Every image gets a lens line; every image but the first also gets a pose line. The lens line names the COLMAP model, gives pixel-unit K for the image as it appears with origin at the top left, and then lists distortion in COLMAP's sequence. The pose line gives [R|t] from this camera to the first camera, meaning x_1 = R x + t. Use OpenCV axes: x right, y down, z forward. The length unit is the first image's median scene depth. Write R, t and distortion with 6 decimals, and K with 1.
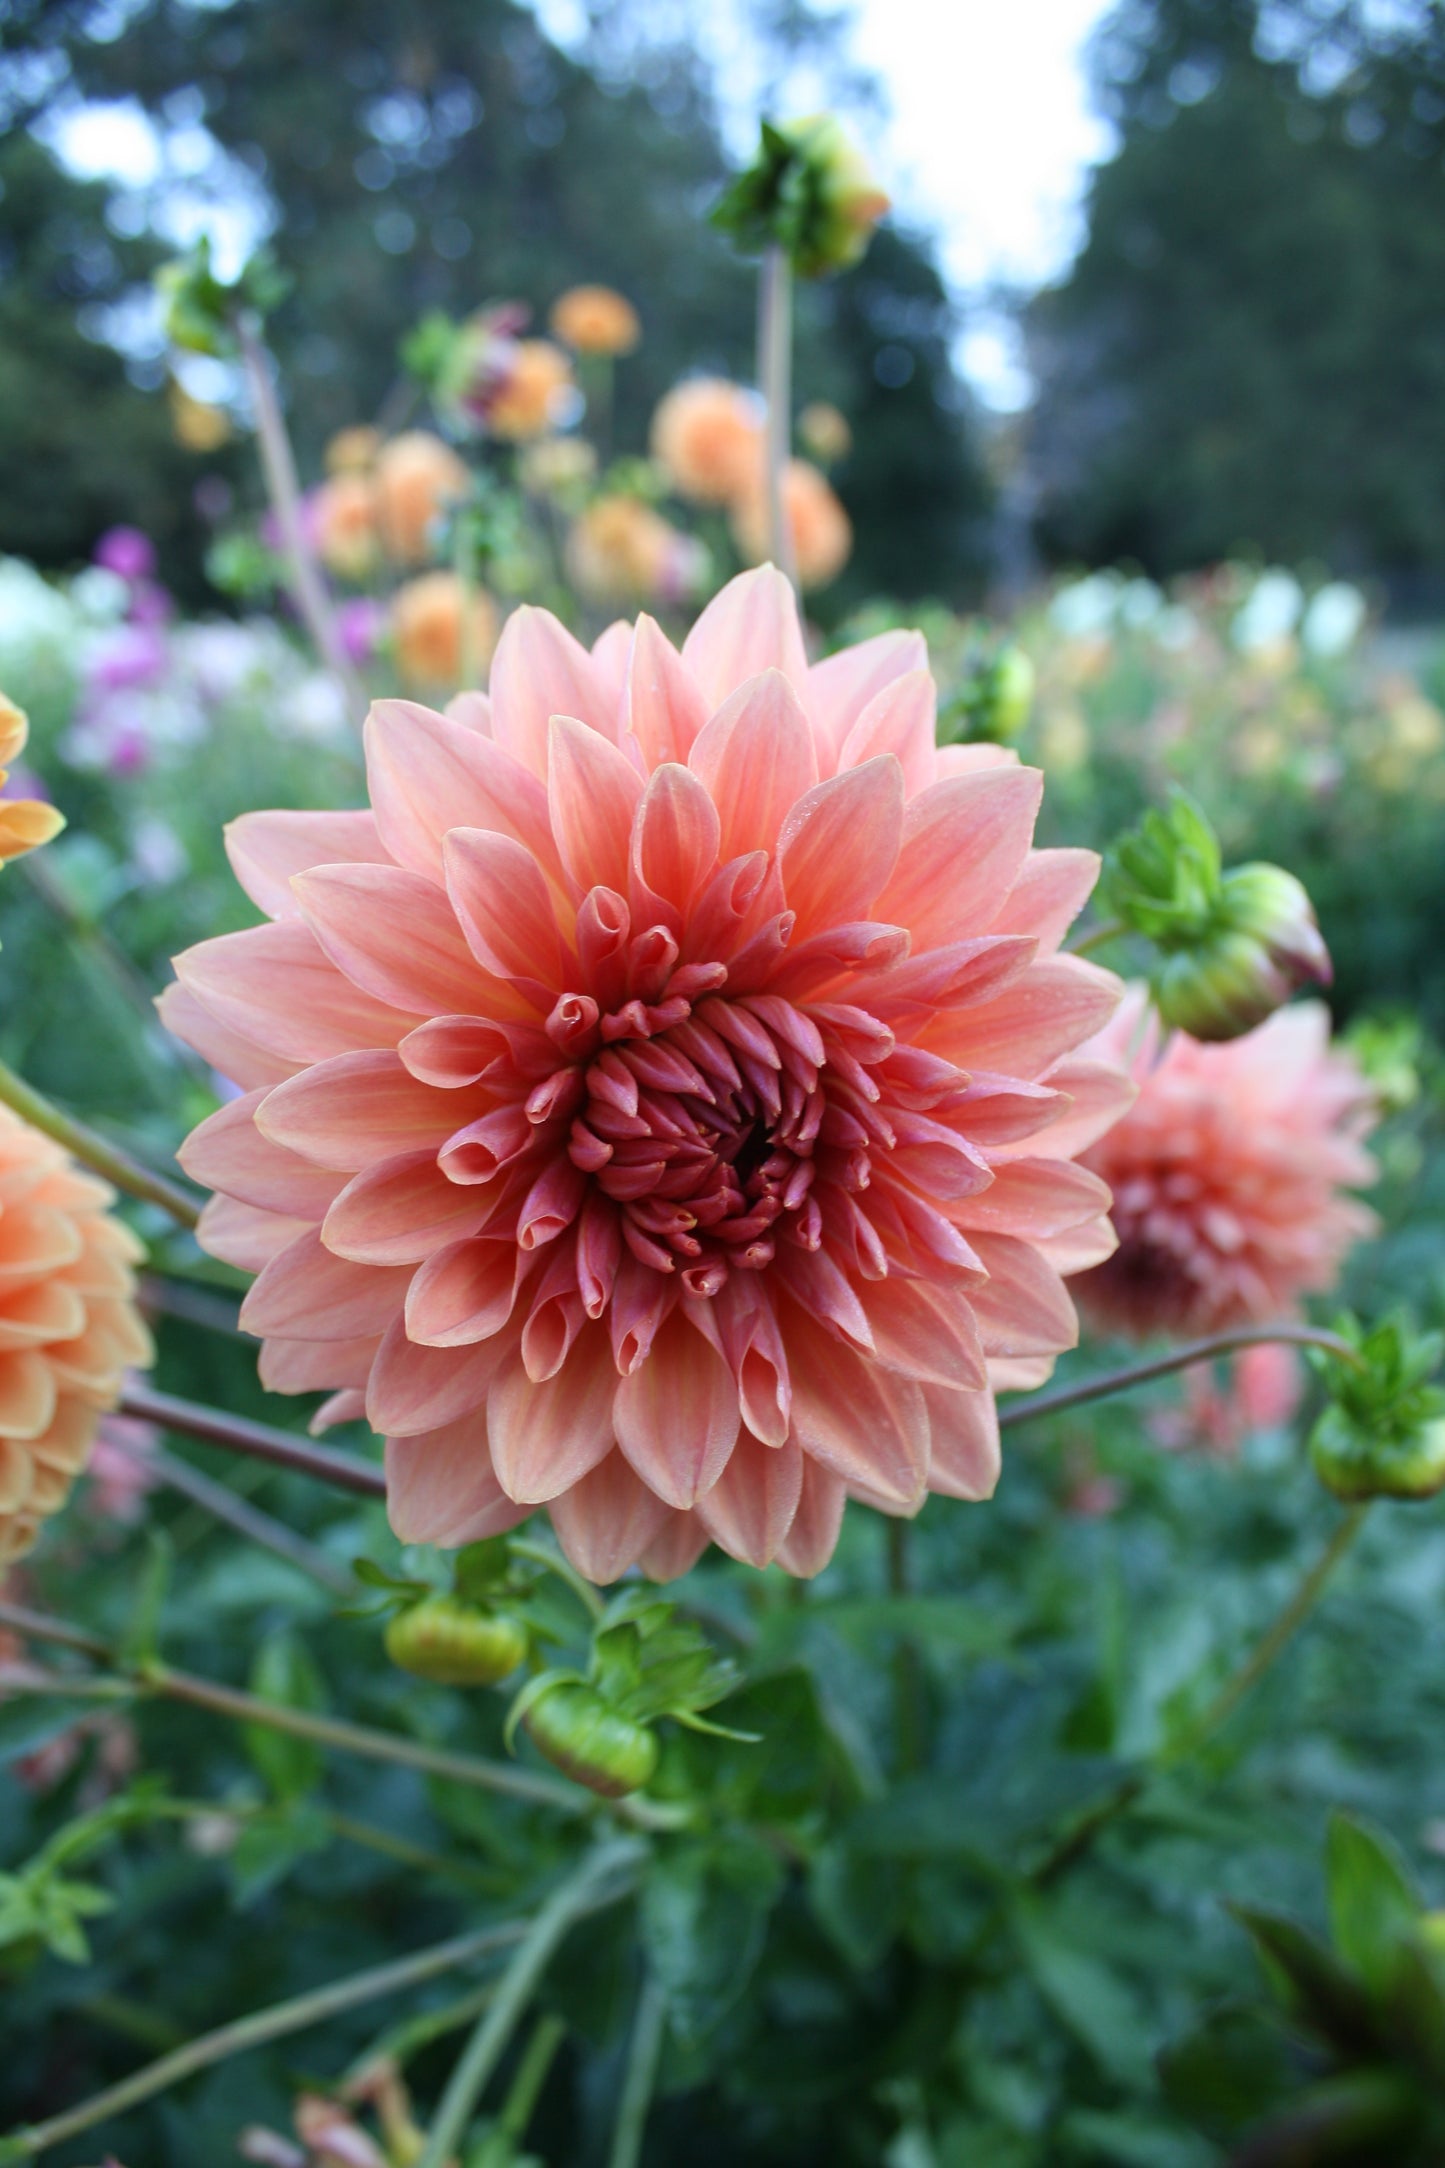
lens RADIAL K [[1767.1, 0, 722.2], [0, 1767.1, 1207.5], [0, 0, 1]] dist [-0.244575, 0.167682]
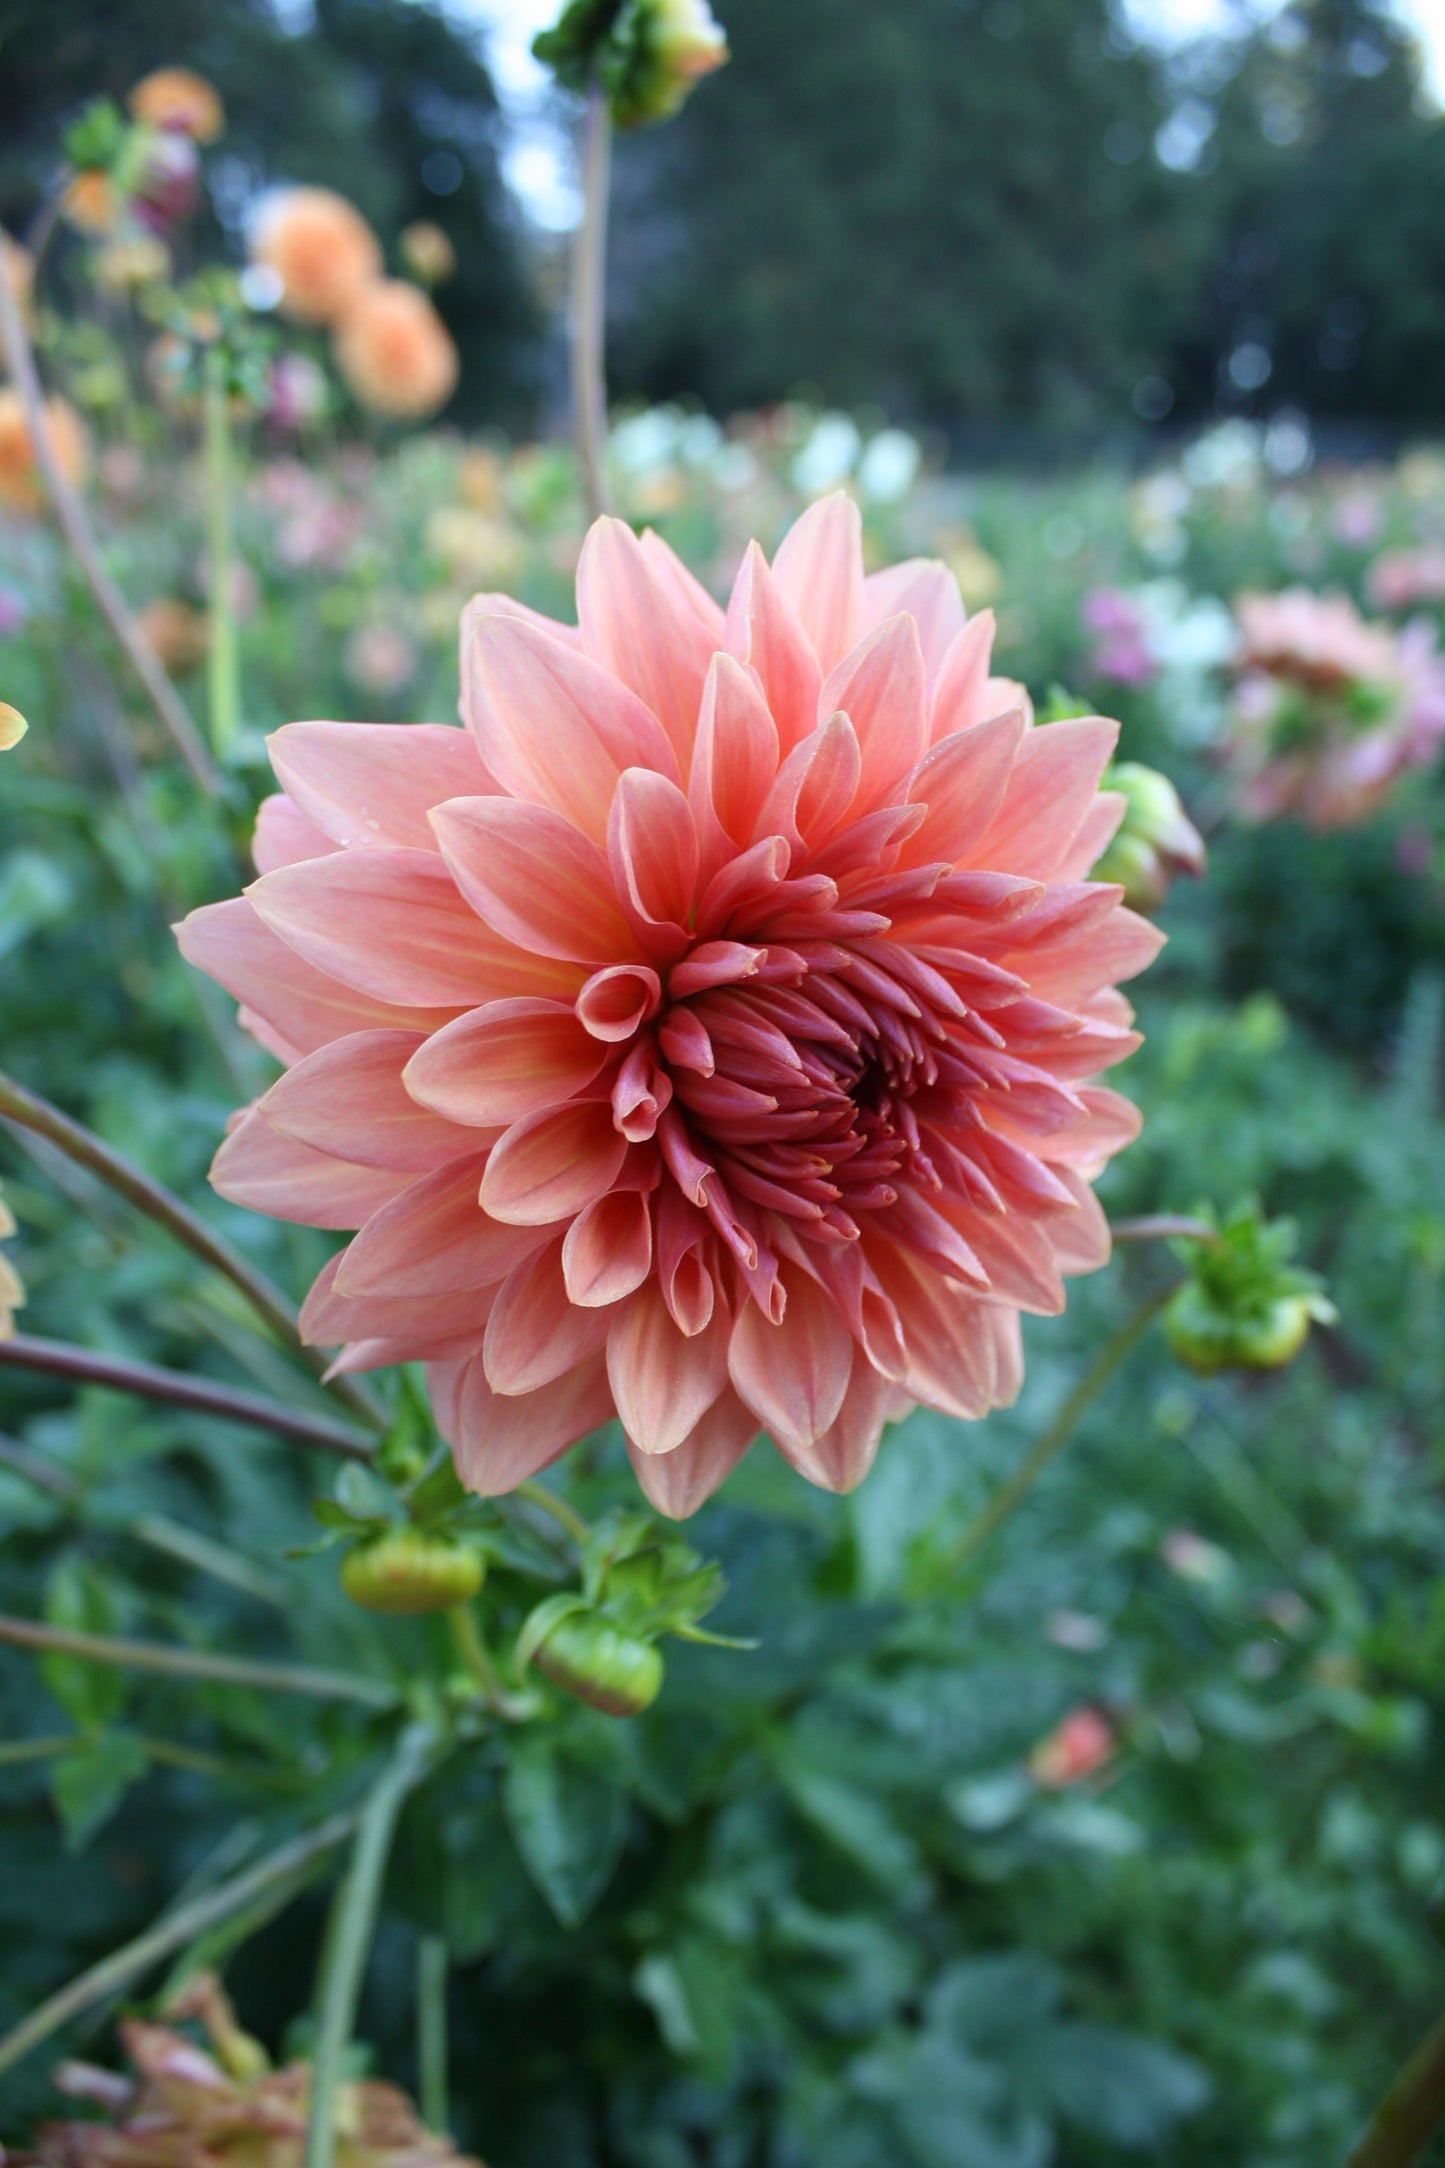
lens RADIAL K [[1767.1, 0, 722.2], [0, 1767.1, 1207.5], [0, 0, 1]] dist [-0.244575, 0.167682]
pose [[0.959025, -0.037687, 0.280803, -0.330884], [0.009617, 0.994872, 0.100680, -0.065727], [-0.283157, -0.093854, 0.954470, 0.049603]]
